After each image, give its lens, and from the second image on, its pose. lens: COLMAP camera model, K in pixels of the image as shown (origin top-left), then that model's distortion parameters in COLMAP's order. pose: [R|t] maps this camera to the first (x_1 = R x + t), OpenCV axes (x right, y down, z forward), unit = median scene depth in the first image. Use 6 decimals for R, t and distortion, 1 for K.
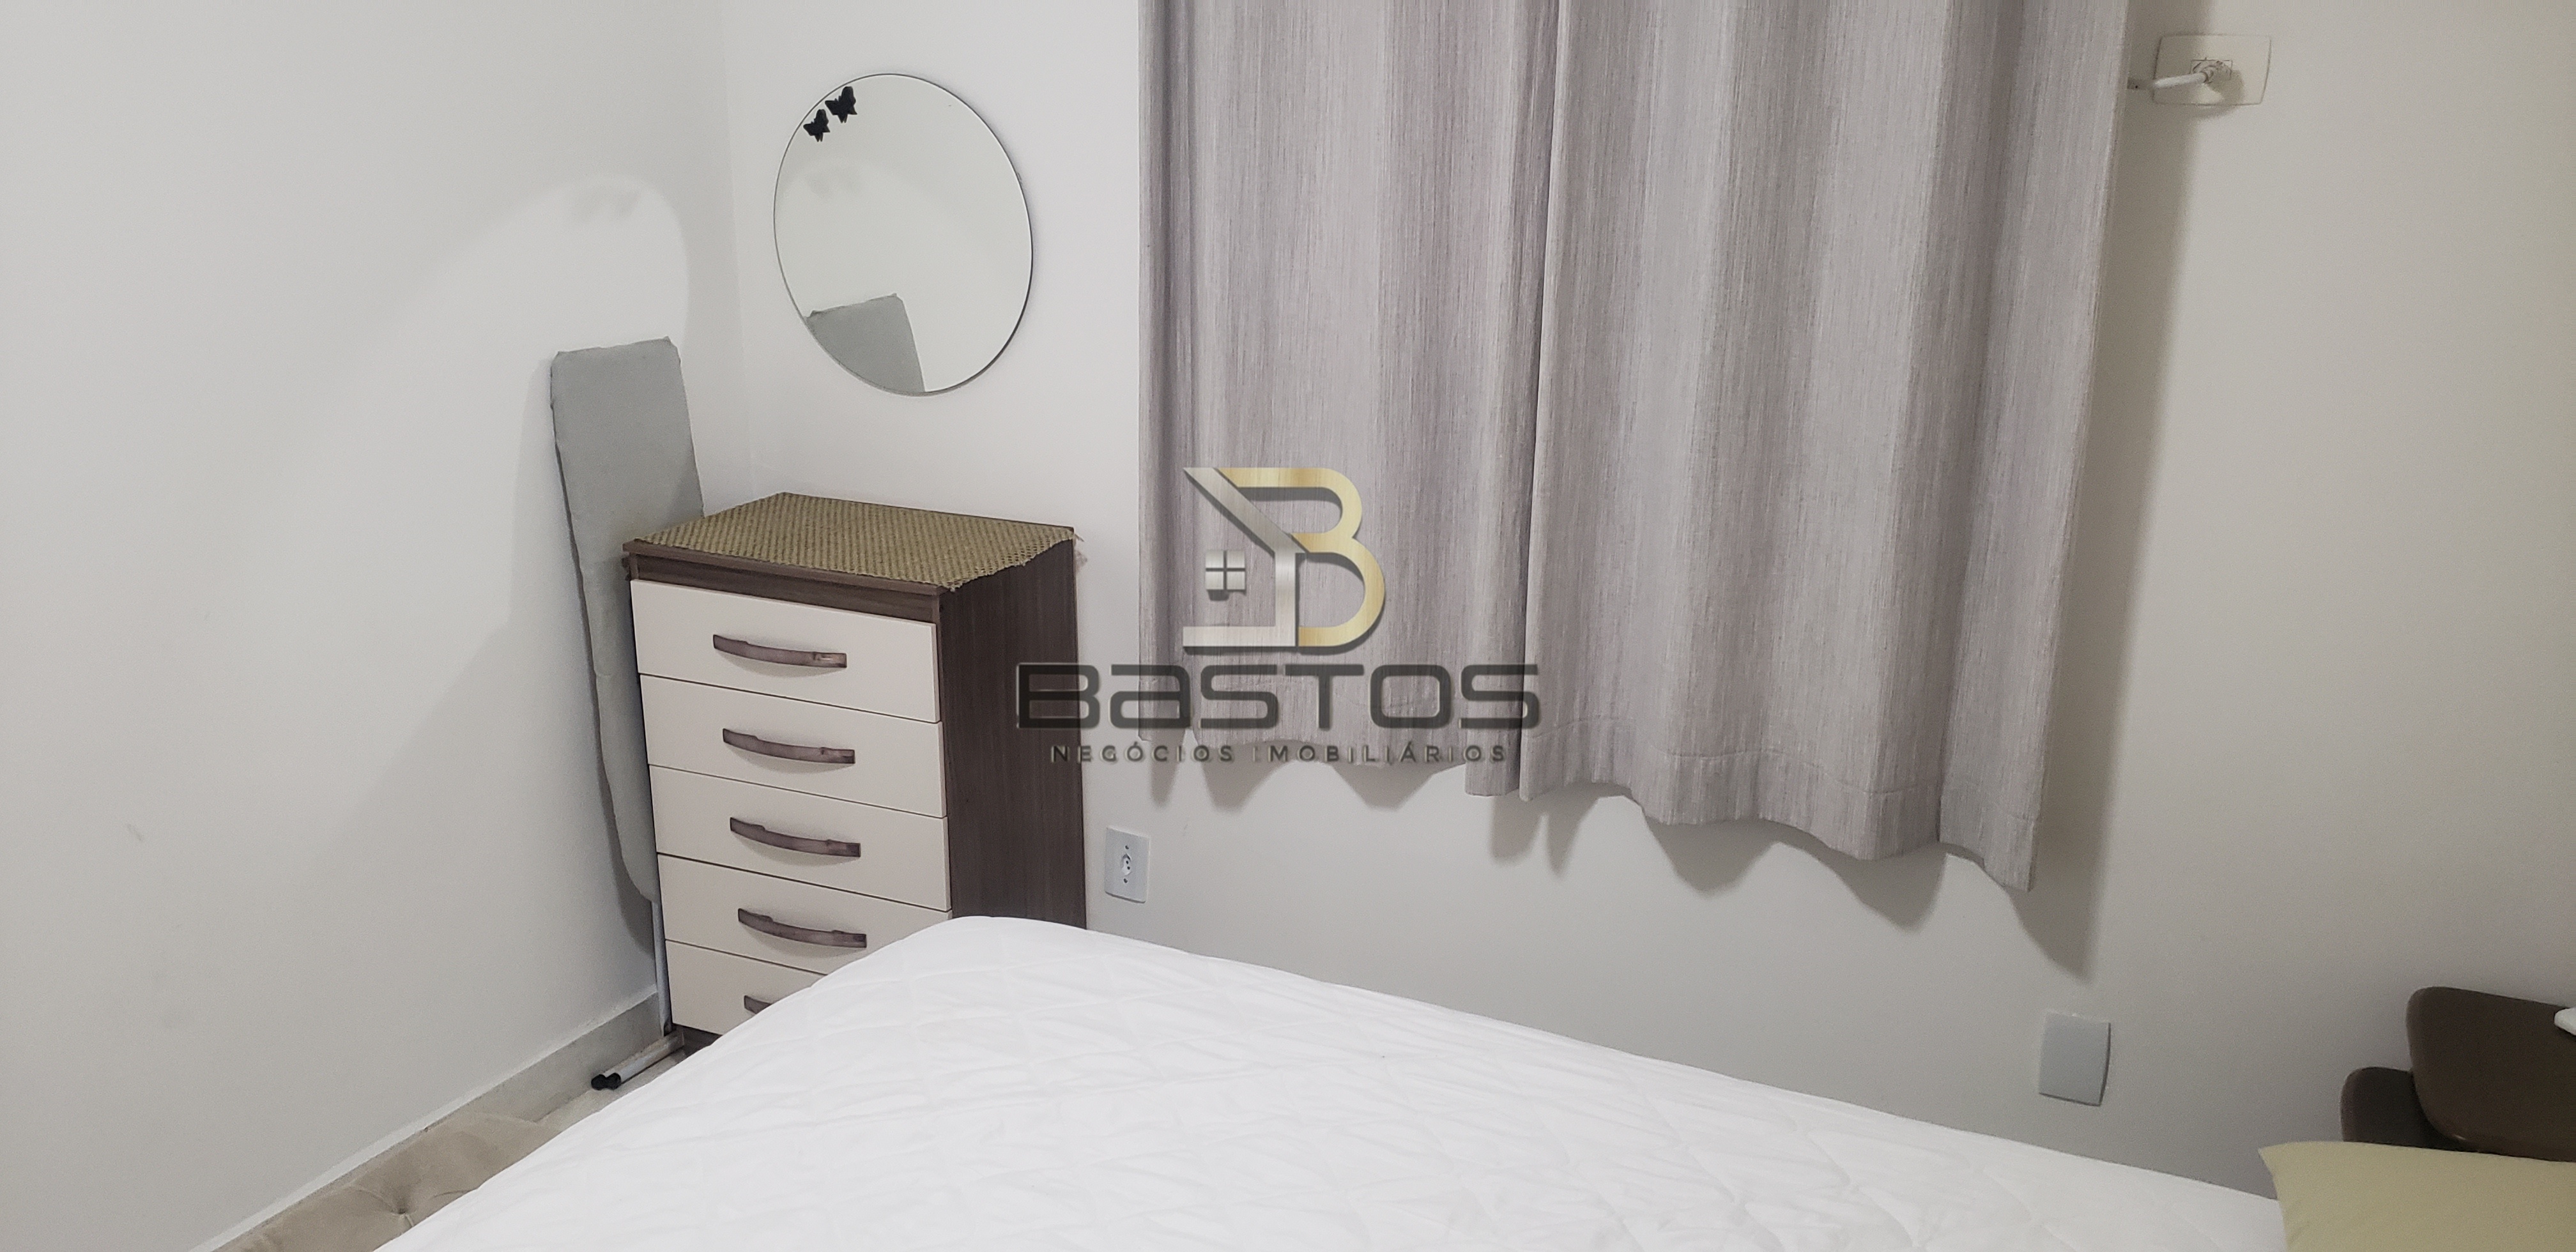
lens RADIAL K [[1990.2, 0, 1225.0], [0, 1990.2, 624.9], [0, 0, 1]] dist [0.050810, 0.012648]
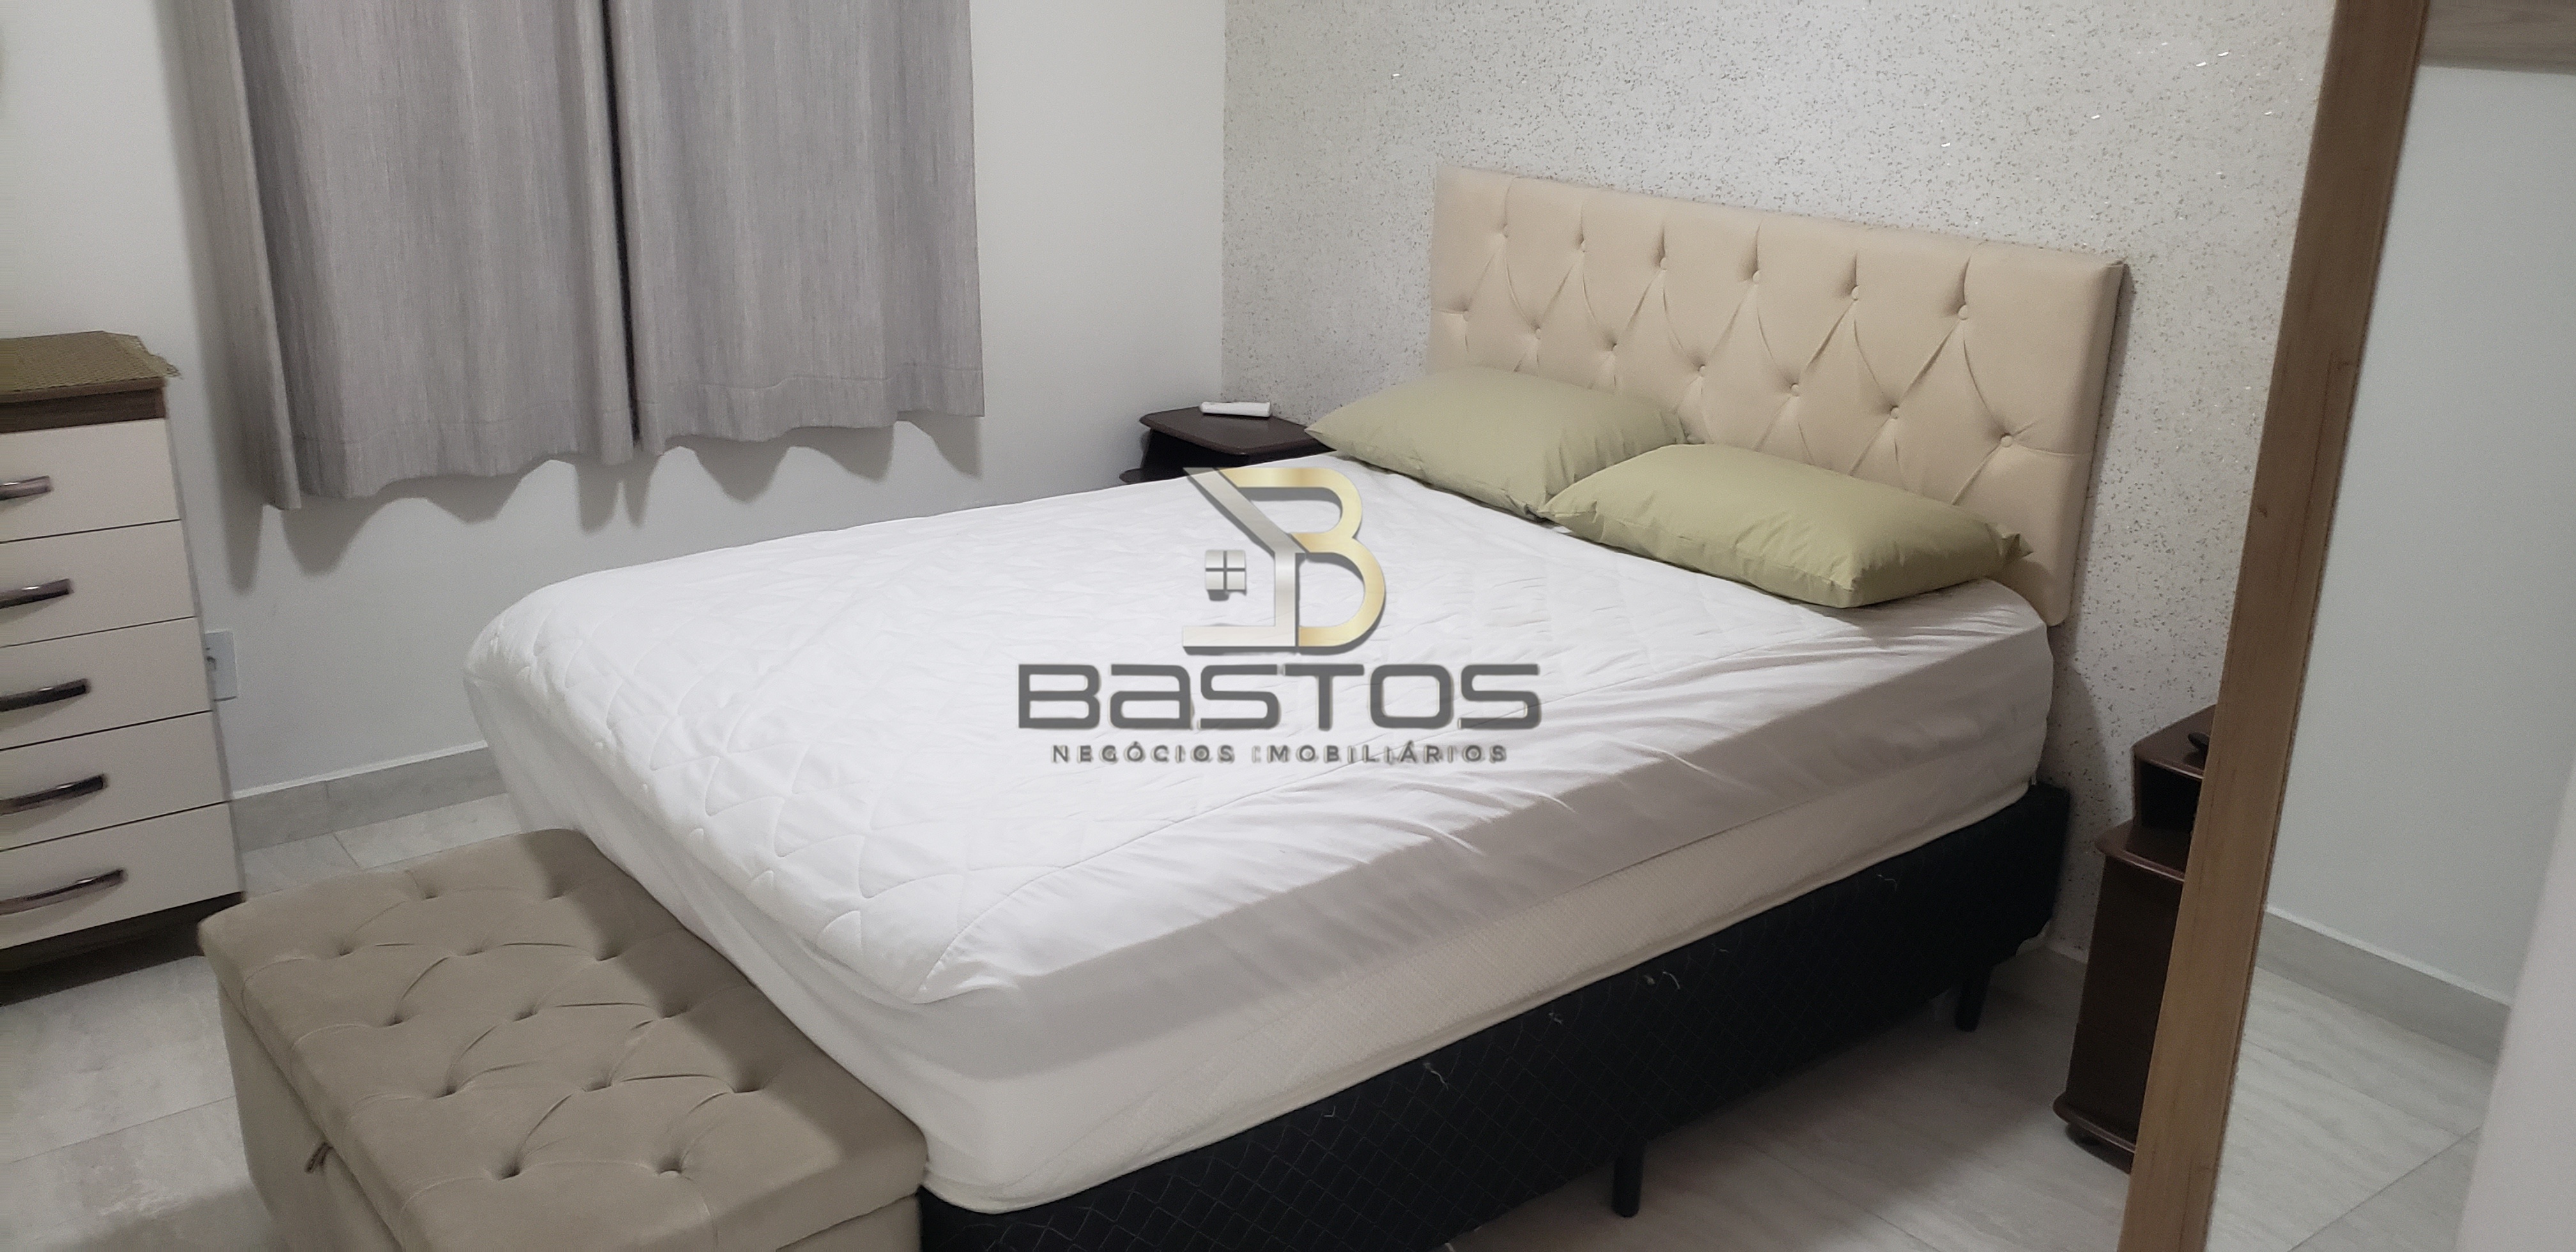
lens RADIAL K [[2023.6, 0, 1223.8], [0, 2023.6, 619.8], [0, 0, 1]] dist [0.115128, -0.170929]
pose [[0.426347, -0.271294, 0.862918, -0.811452], [0.240253, 0.953663, 0.181121, 0.035839], [-0.872070, 0.130098, 0.471771, 0.065470]]
